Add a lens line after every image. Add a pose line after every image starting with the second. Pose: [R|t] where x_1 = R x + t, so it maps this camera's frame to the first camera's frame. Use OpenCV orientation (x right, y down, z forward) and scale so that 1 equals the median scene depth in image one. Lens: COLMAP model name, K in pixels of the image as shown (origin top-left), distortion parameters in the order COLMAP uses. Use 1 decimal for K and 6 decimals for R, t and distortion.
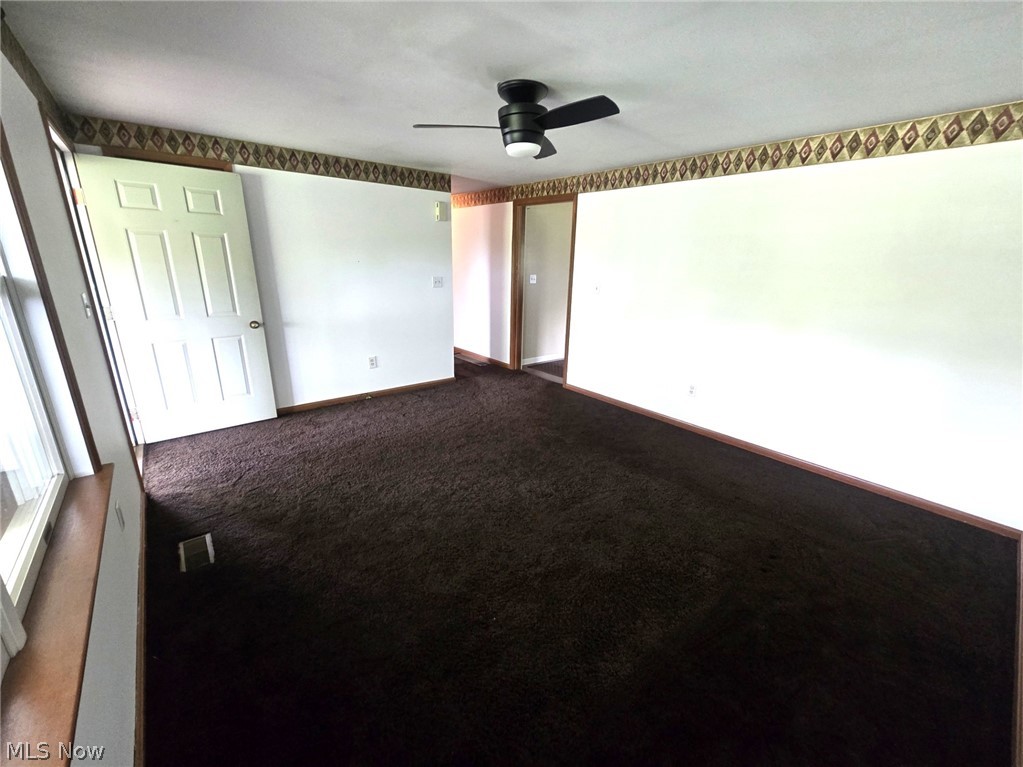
lens RADIAL K [[438.1, 0, 513.5], [0, 438.1, 388.6], [0, 0, 1]] dist [-0.001673, -0.000249]
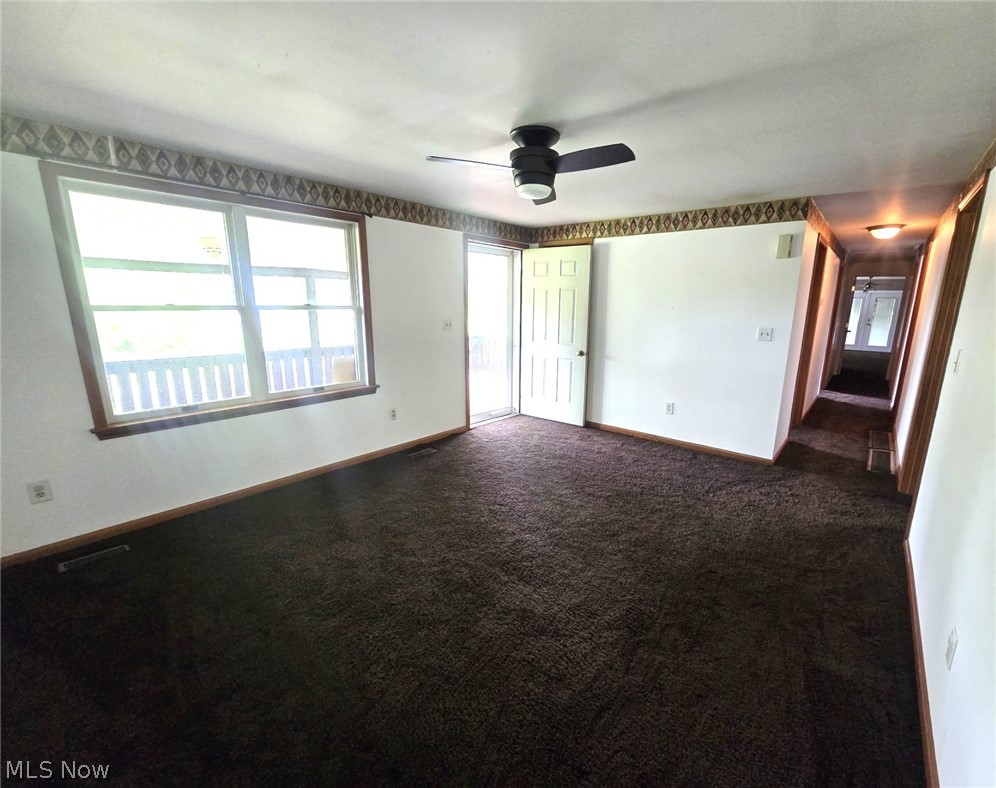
lens RADIAL K [[417.0, 0, 498.0], [0, 417.0, 394.0], [0, 0, 1]] dist [0.000226, 0.000033]
pose [[0.169152, 0.196633, -0.965776, 0.629481], [-0.290901, 0.946202, 0.141697, -0.135212], [0.941682, 0.256977, 0.217252, 0.511126]]
